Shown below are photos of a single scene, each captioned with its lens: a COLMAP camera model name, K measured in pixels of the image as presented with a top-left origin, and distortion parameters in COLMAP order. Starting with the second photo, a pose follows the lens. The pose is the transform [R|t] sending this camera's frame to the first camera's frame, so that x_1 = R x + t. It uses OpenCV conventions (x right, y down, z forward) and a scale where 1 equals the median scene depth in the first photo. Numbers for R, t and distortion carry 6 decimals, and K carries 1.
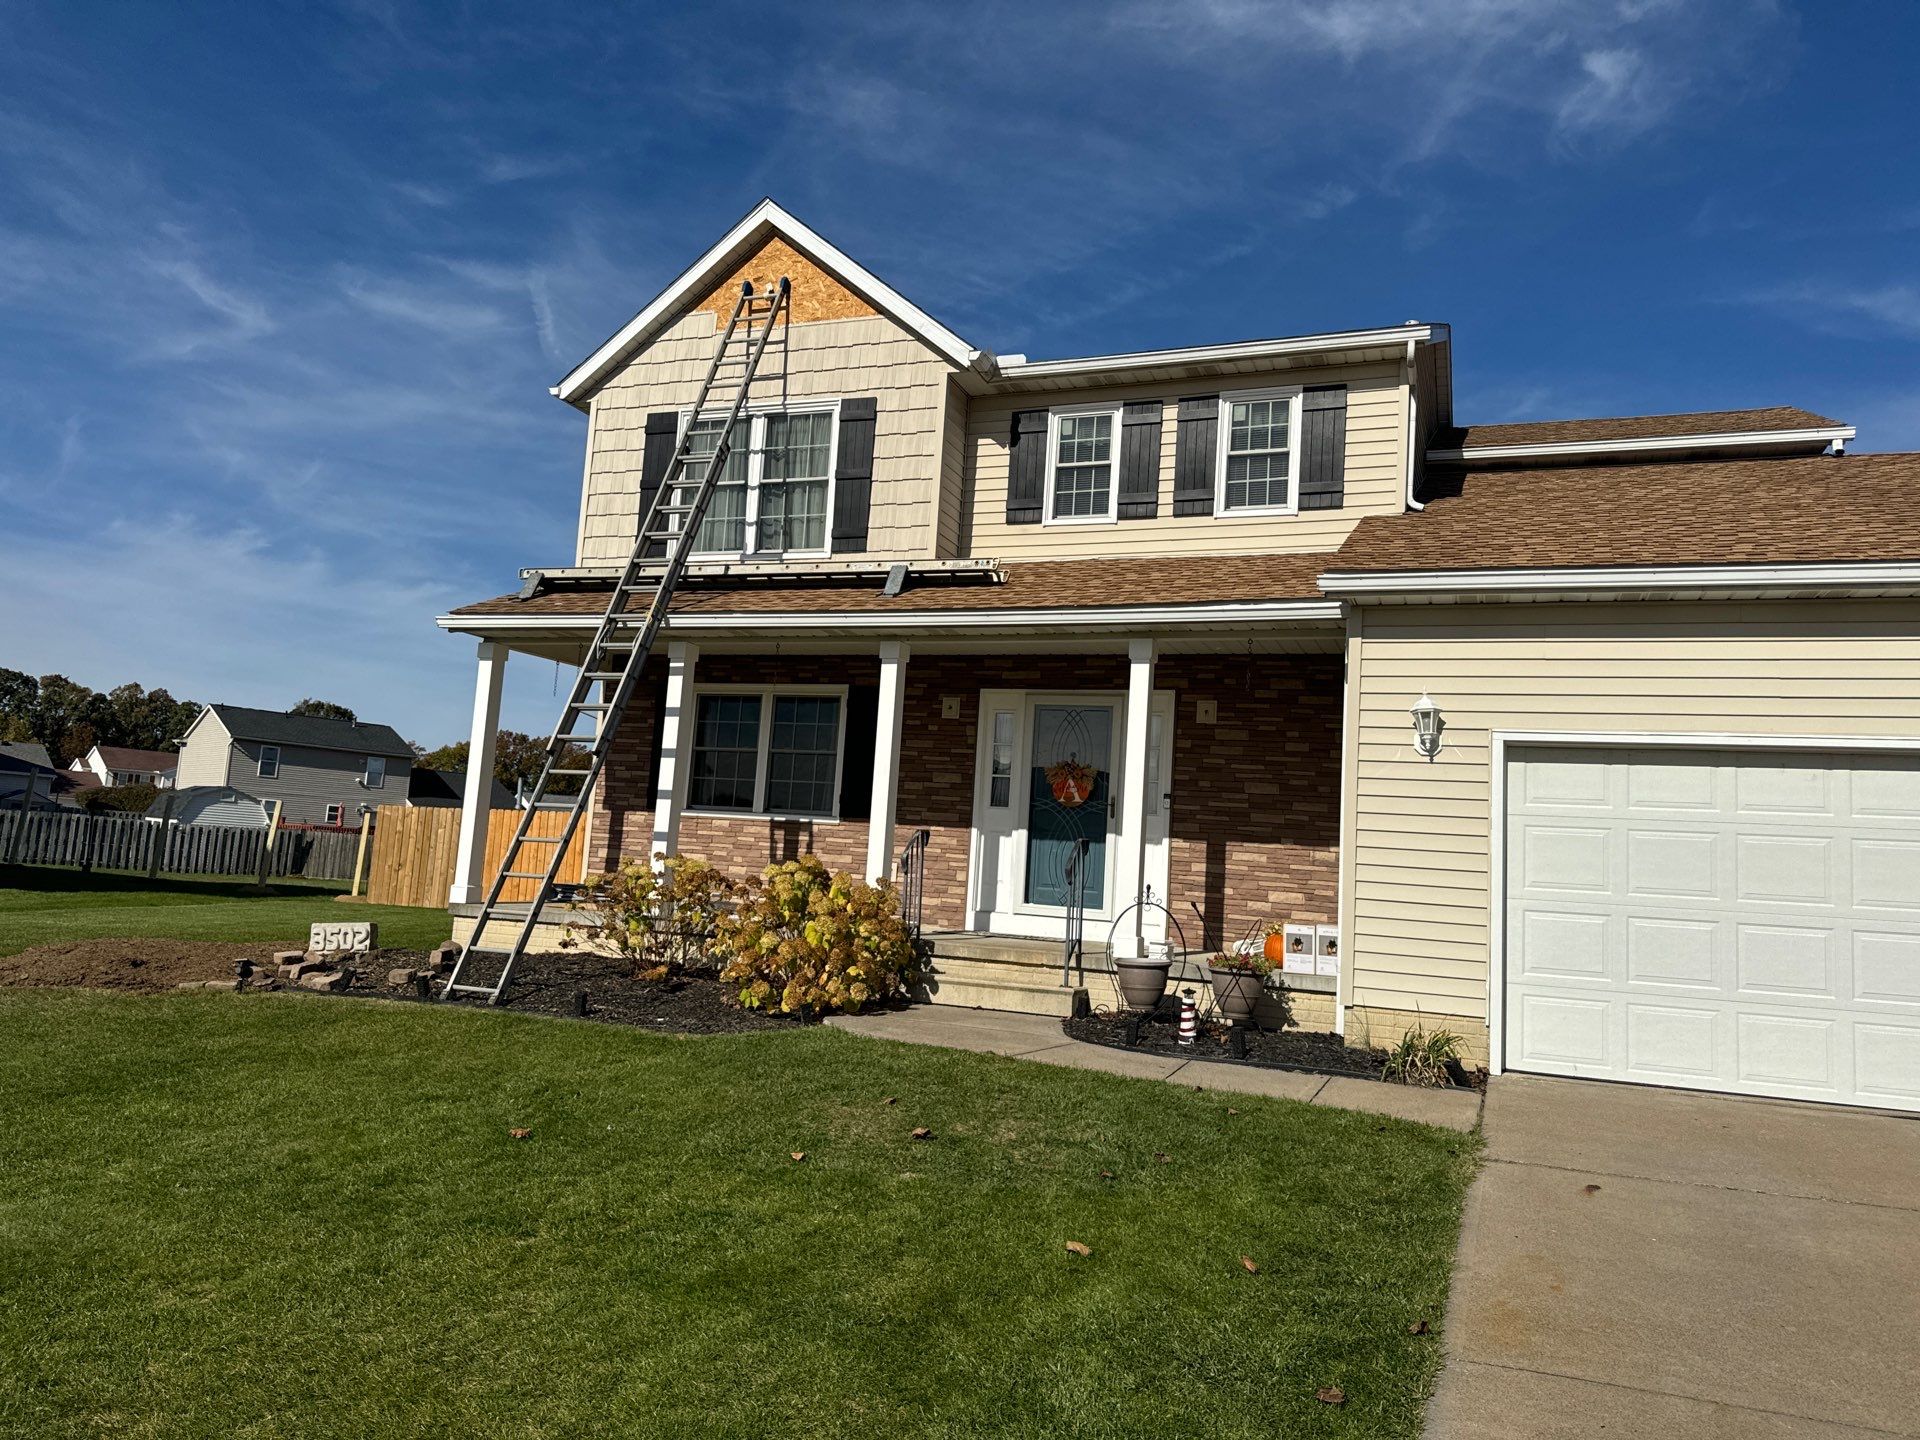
lens RADIAL K [[1351.1, 0, 946.0], [0, 1351.1, 714.2], [0, 0, 1]] dist [0.028116, -0.012160]
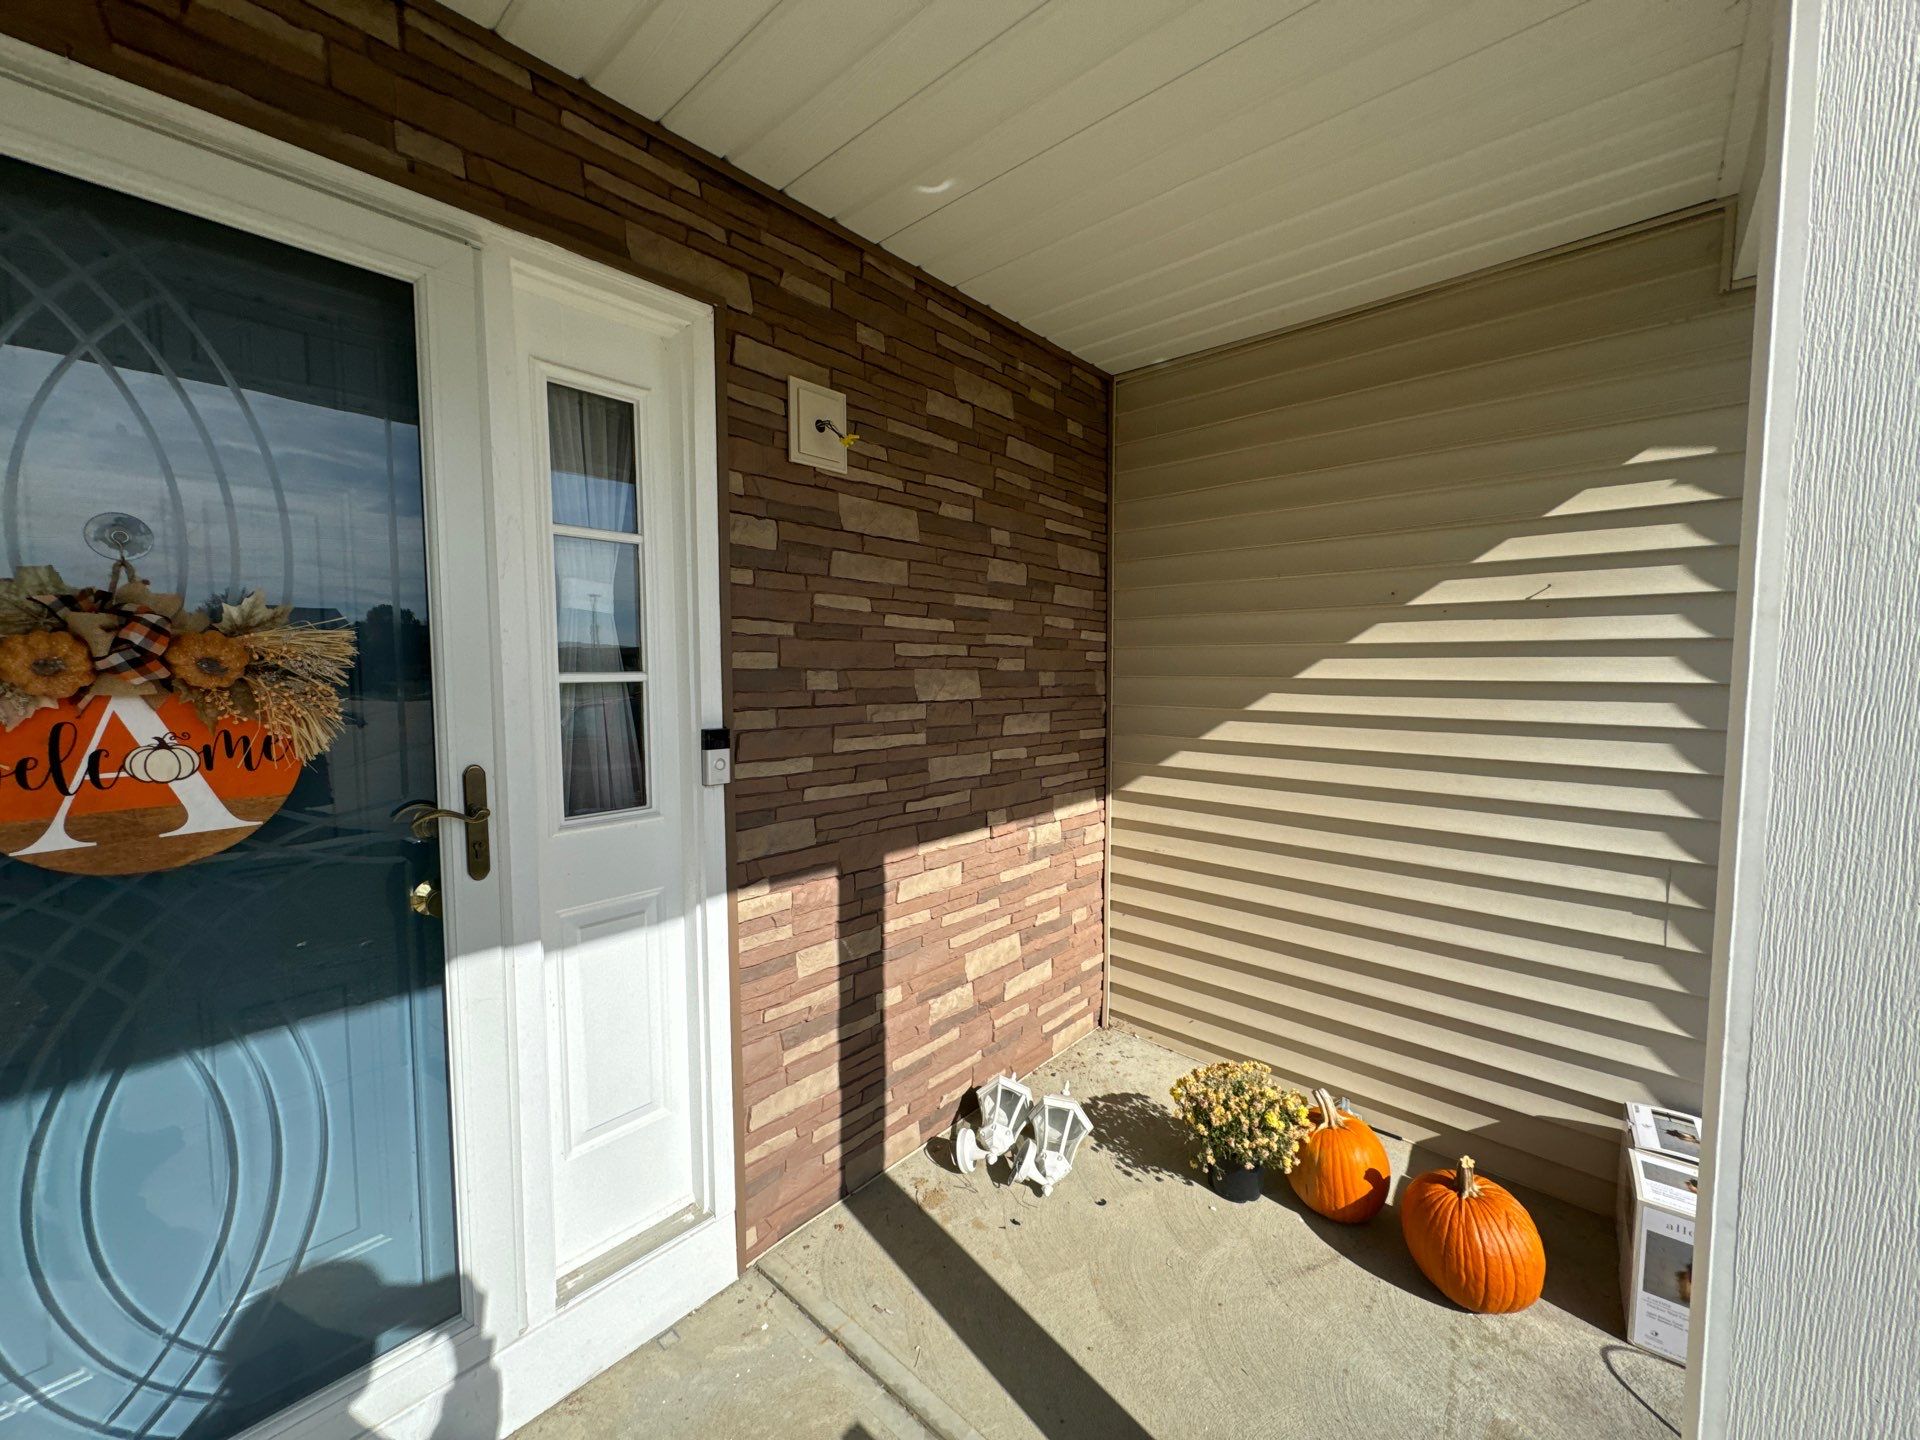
lens RADIAL K [[750.3, 0, 945.6], [0, 750.3, 719.0], [0, 0, 1]] dist [-0.004251, 0.000113]
pose [[0.354357, -0.129814, 0.926056, 0.048592], [-0.085685, 0.981644, 0.170394, 0.029453], [-0.931176, -0.139729, 0.336730, 0.913662]]
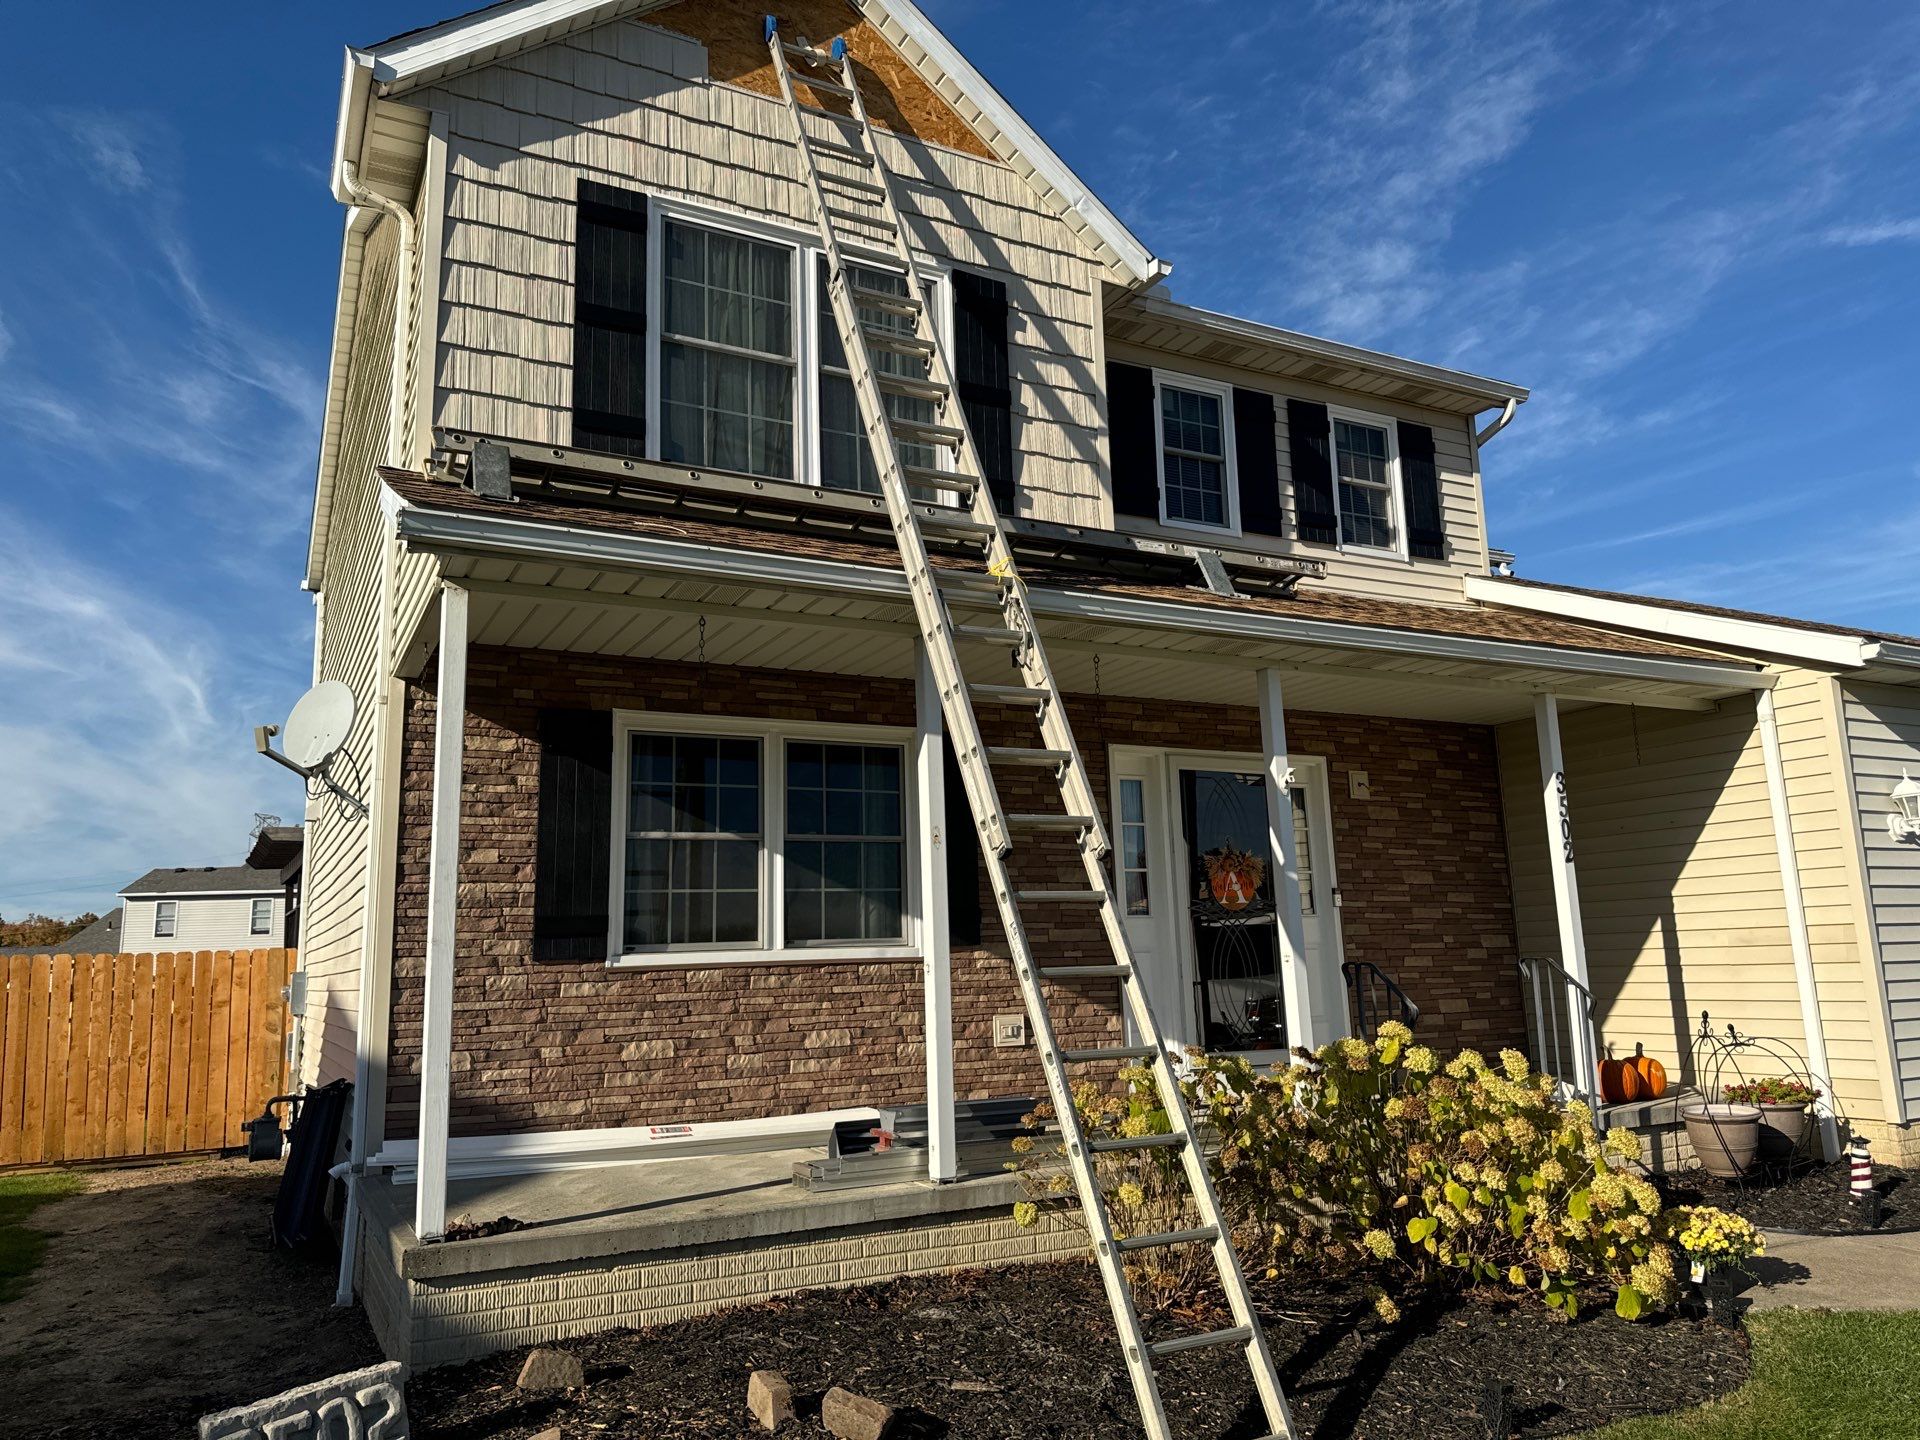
lens RADIAL K [[1351.1, 0, 959.1], [0, 1351.1, 715.3], [0, 0, 1]] dist [0.028116, -0.012160]
pose [[0.652852, 0.059724, 0.755127, -0.581174], [-0.015438, 0.997729, -0.065564, 0.013690], [-0.757328, 0.031146, 0.652292, 0.649946]]
